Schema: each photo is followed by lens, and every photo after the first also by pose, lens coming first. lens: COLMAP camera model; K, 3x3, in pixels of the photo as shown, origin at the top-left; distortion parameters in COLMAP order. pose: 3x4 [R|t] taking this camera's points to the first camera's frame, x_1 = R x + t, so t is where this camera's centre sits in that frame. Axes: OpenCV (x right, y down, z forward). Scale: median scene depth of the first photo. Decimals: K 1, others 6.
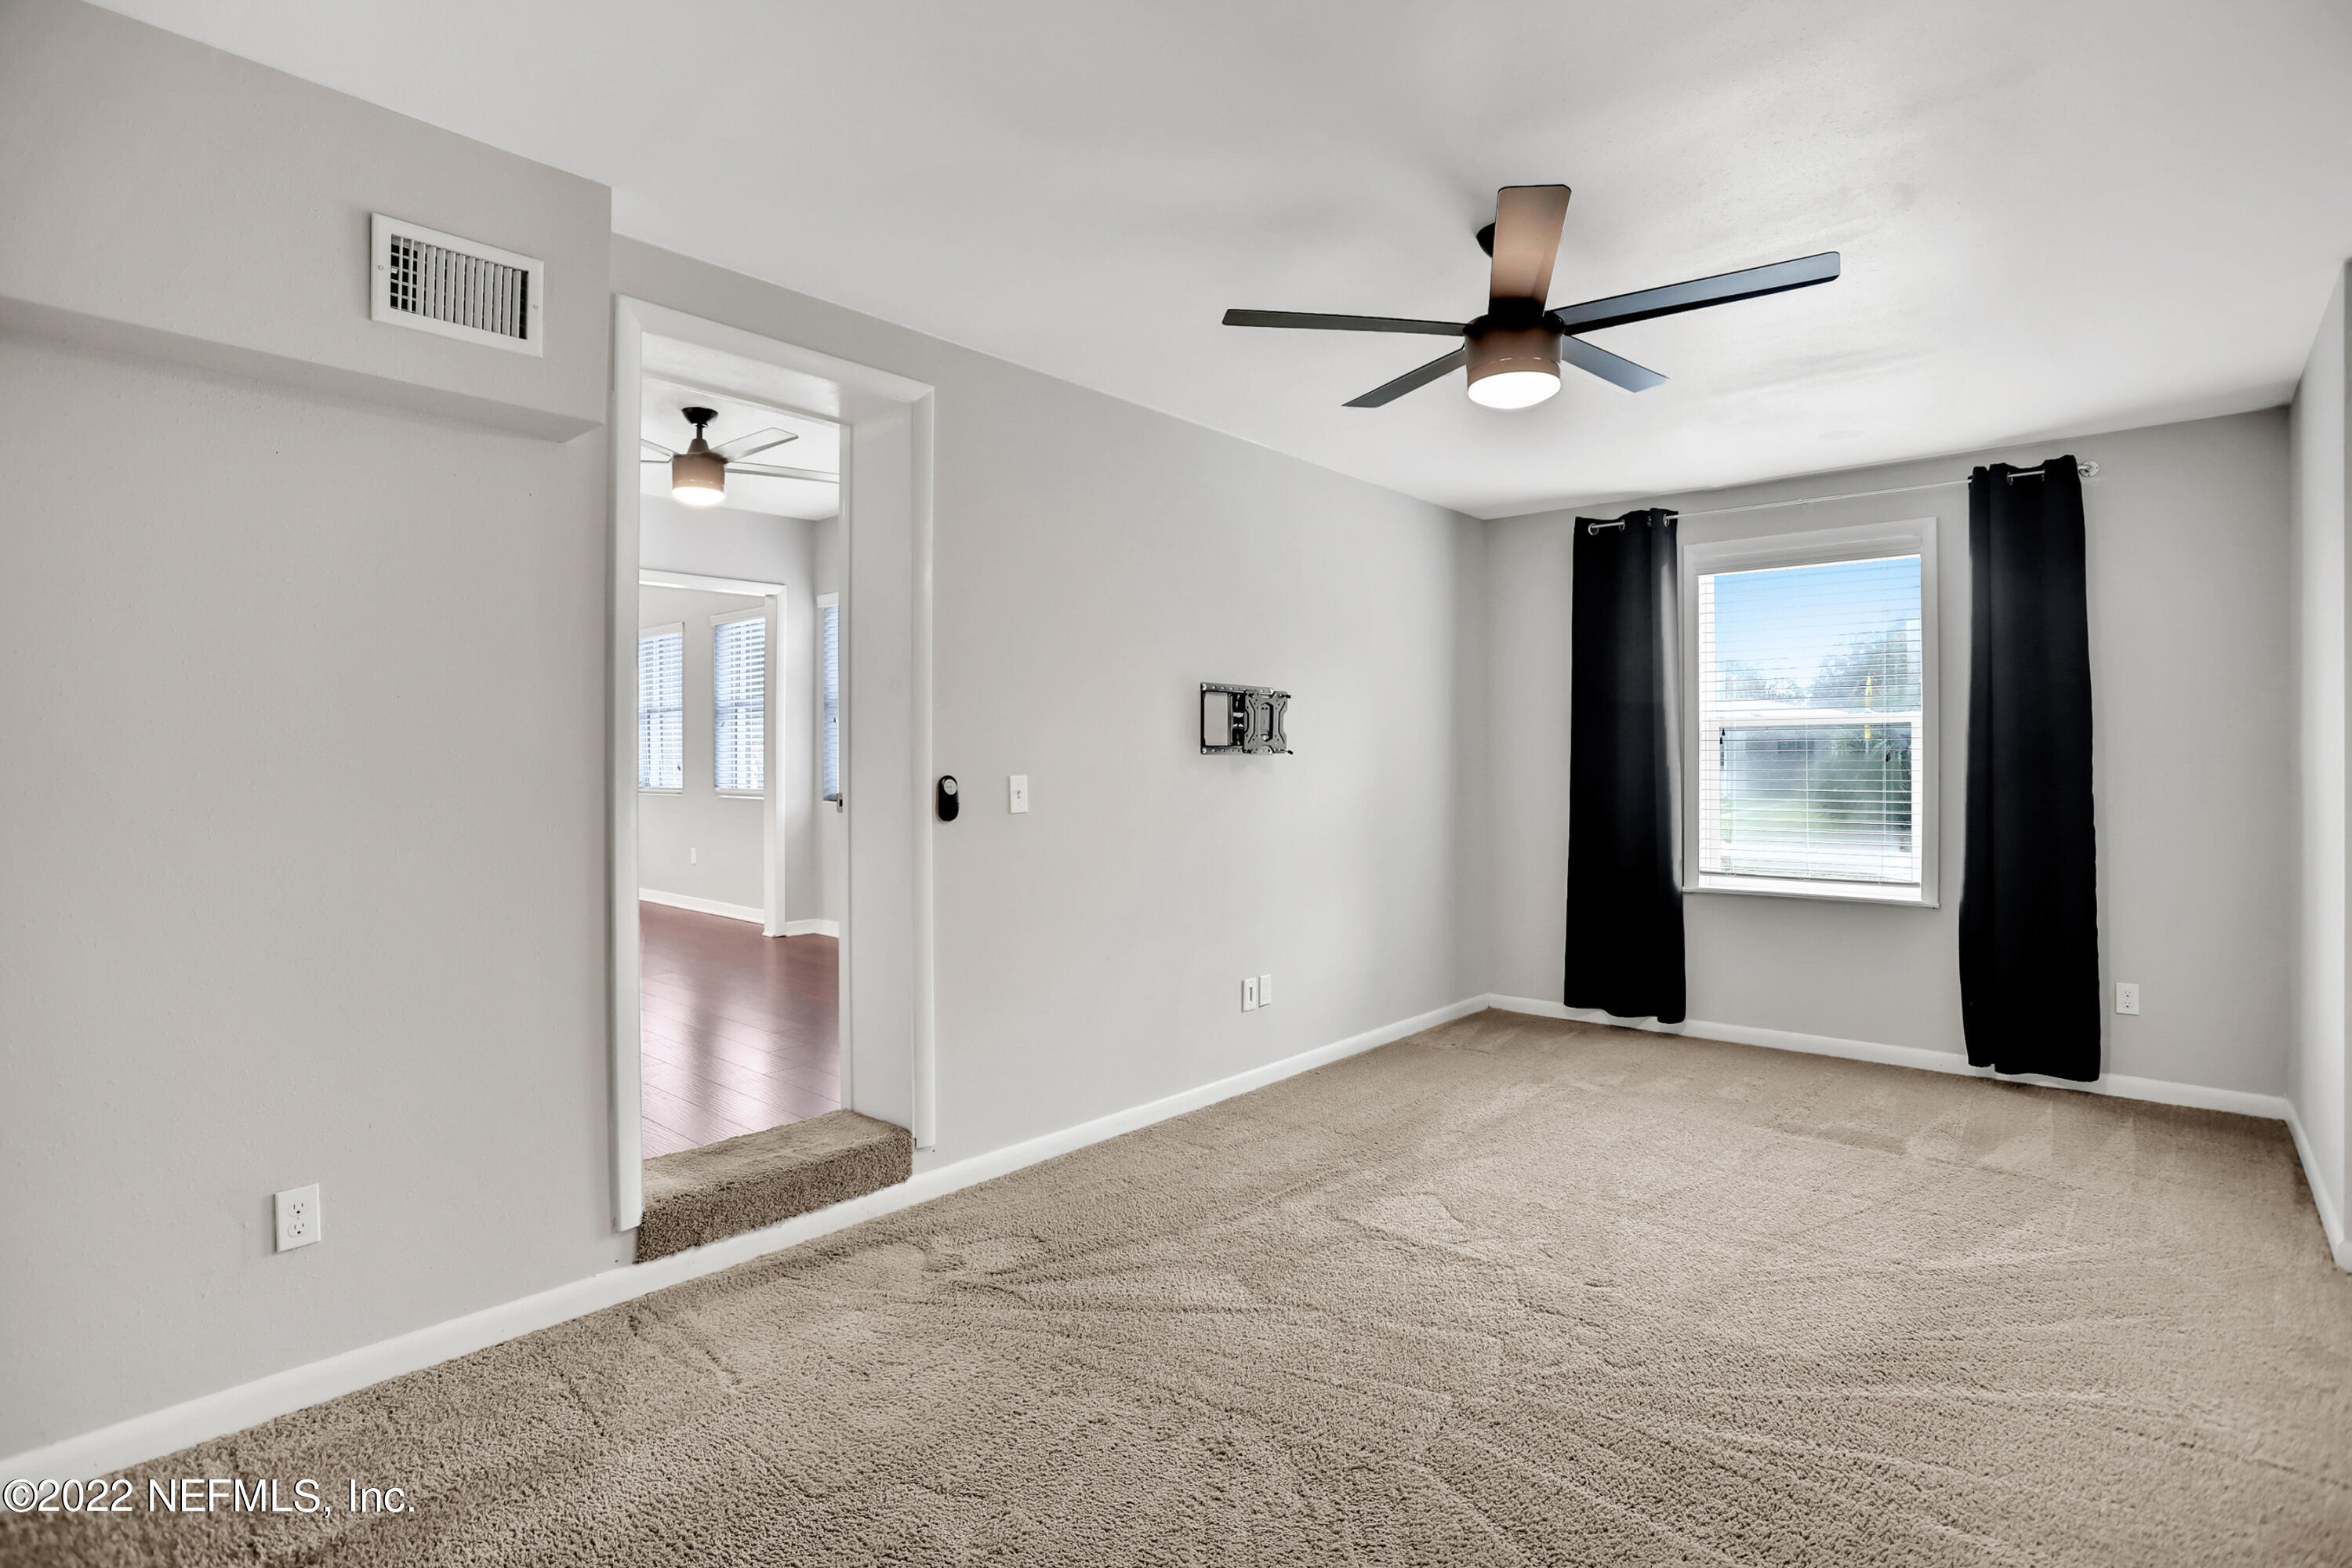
lens RADIAL K [[1167.7, 0, 1176.8], [0, 1167.7, 775.7], [0, 0, 1]] dist [-0.002694, -0.000210]
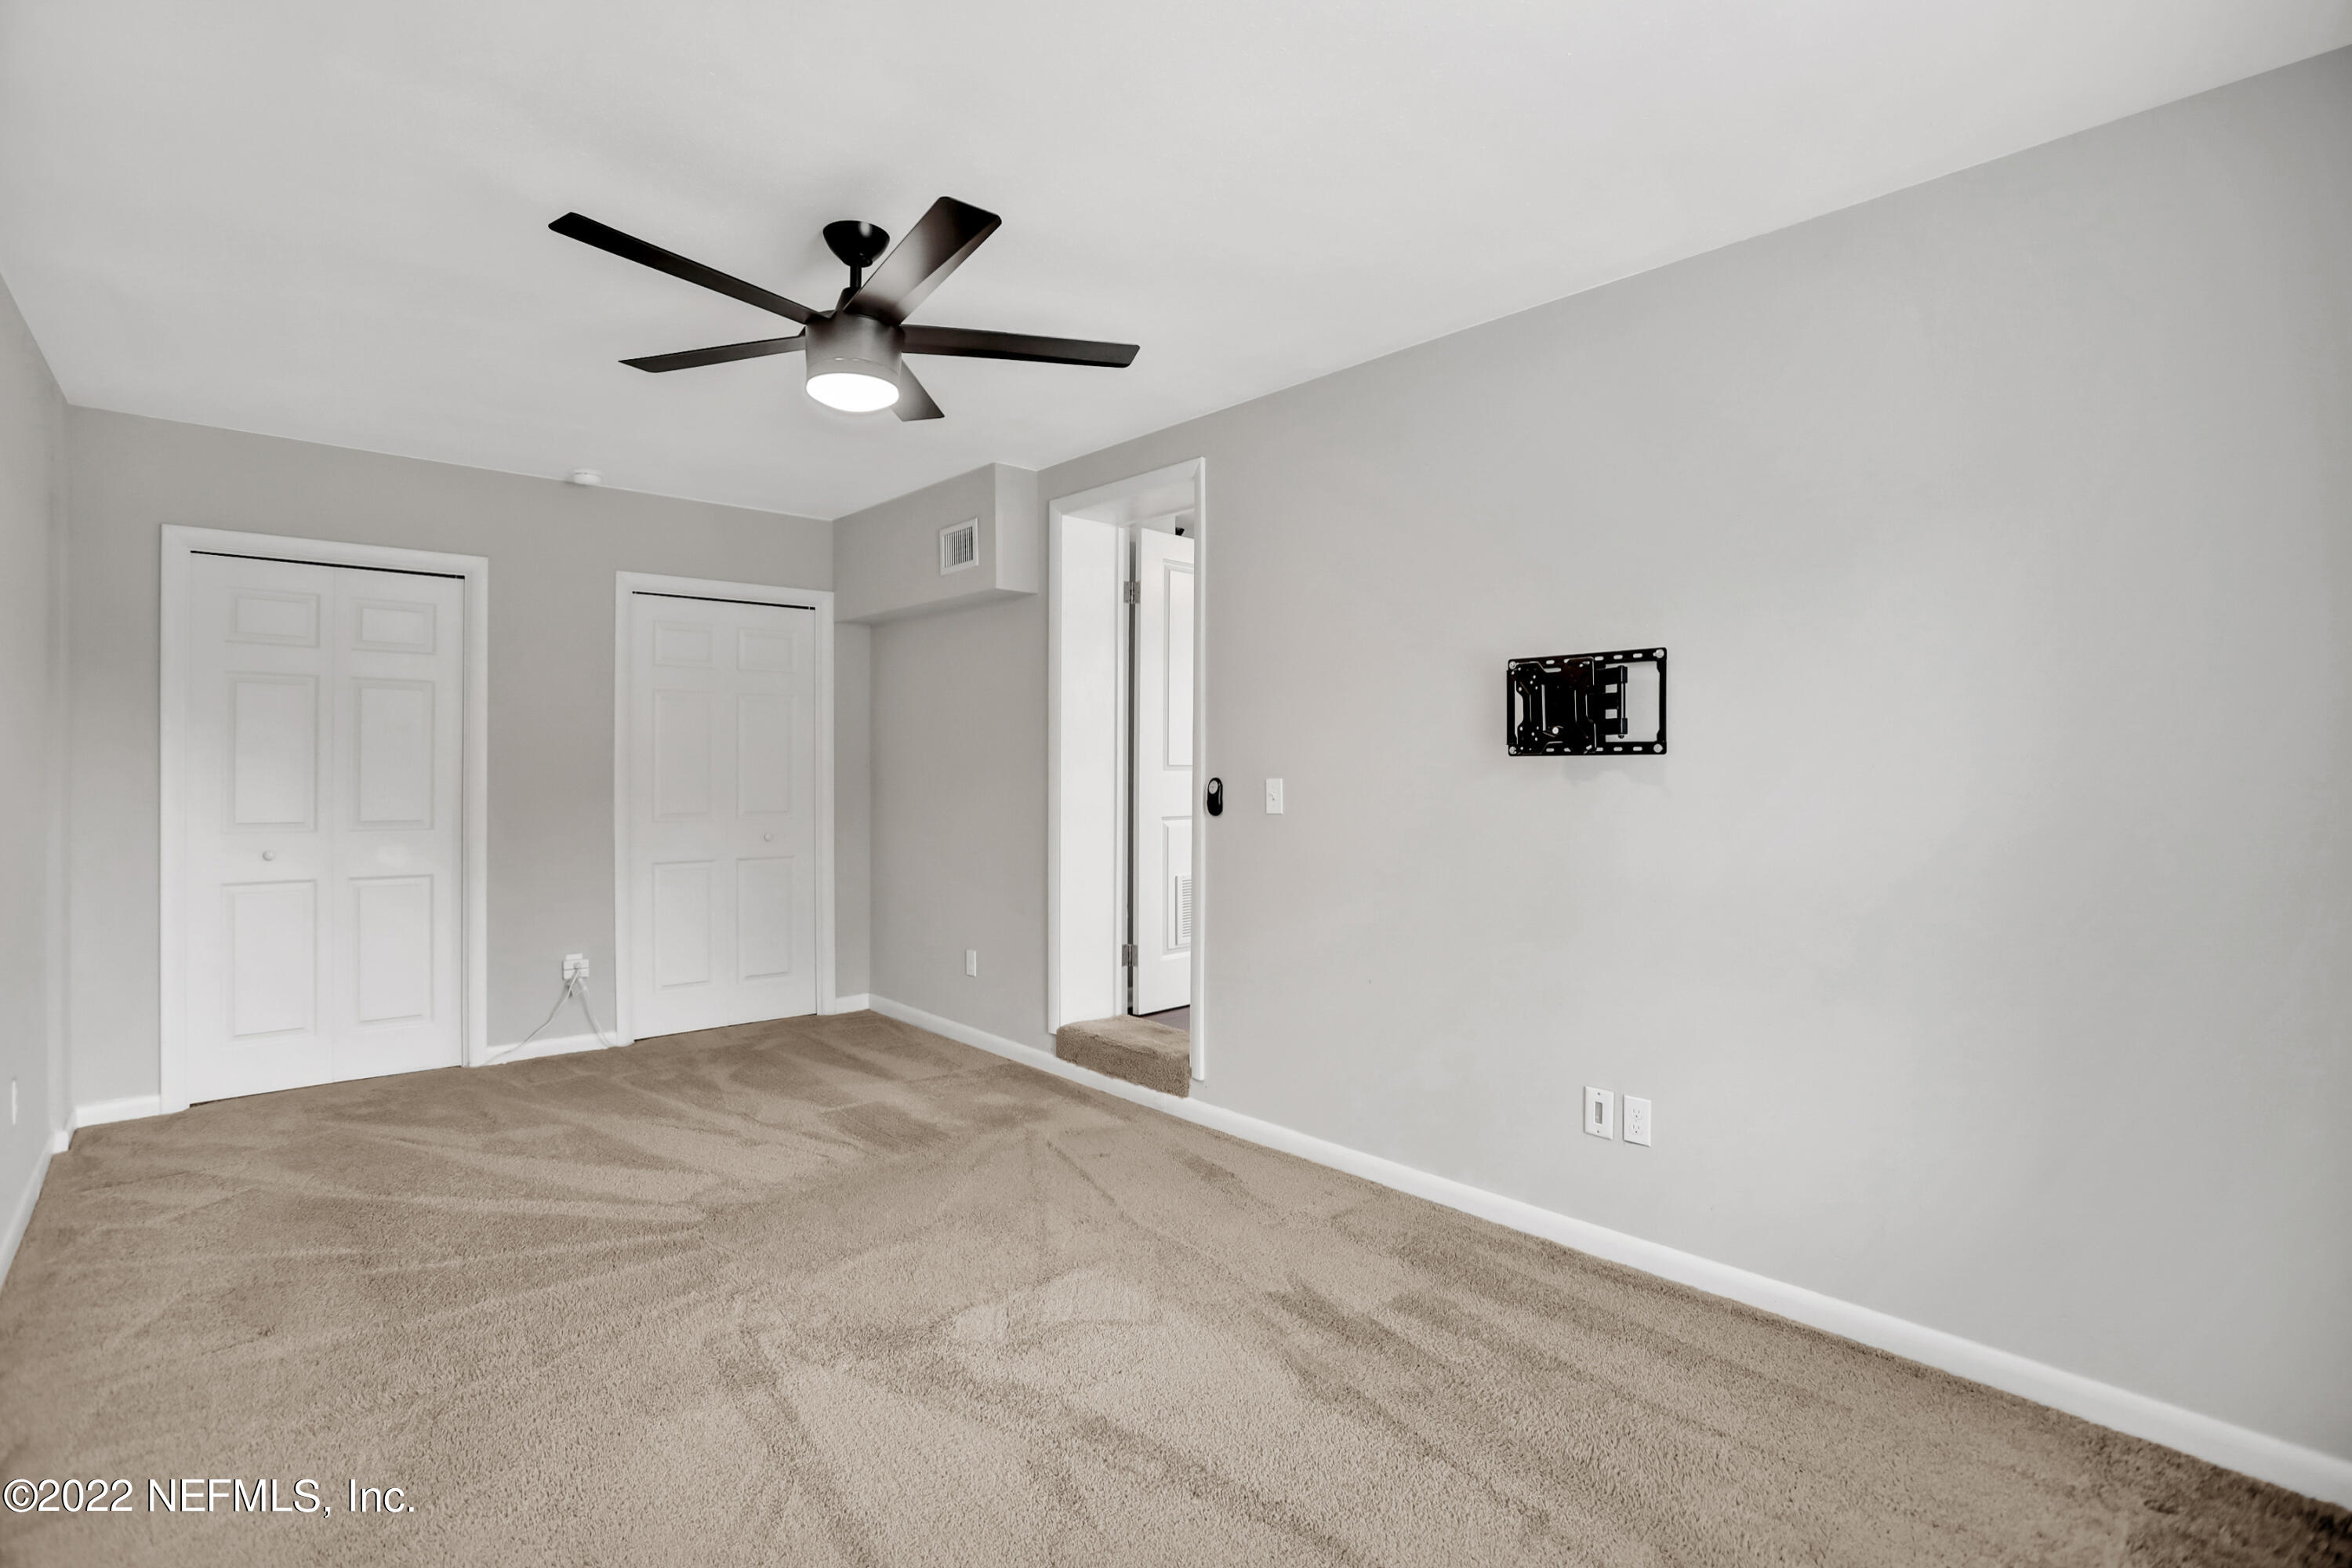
lens RADIAL K [[1167.7, 0, 1176.5], [0, 1167.7, 771.9], [0, 0, 1]] dist [-0.002694, -0.000210]
pose [[-0.112097, 0.004356, -0.993688, 0.992397], [-0.007846, 0.999955, 0.005268, -0.012725], [0.993666, 0.008387, -0.112058, 1.094026]]
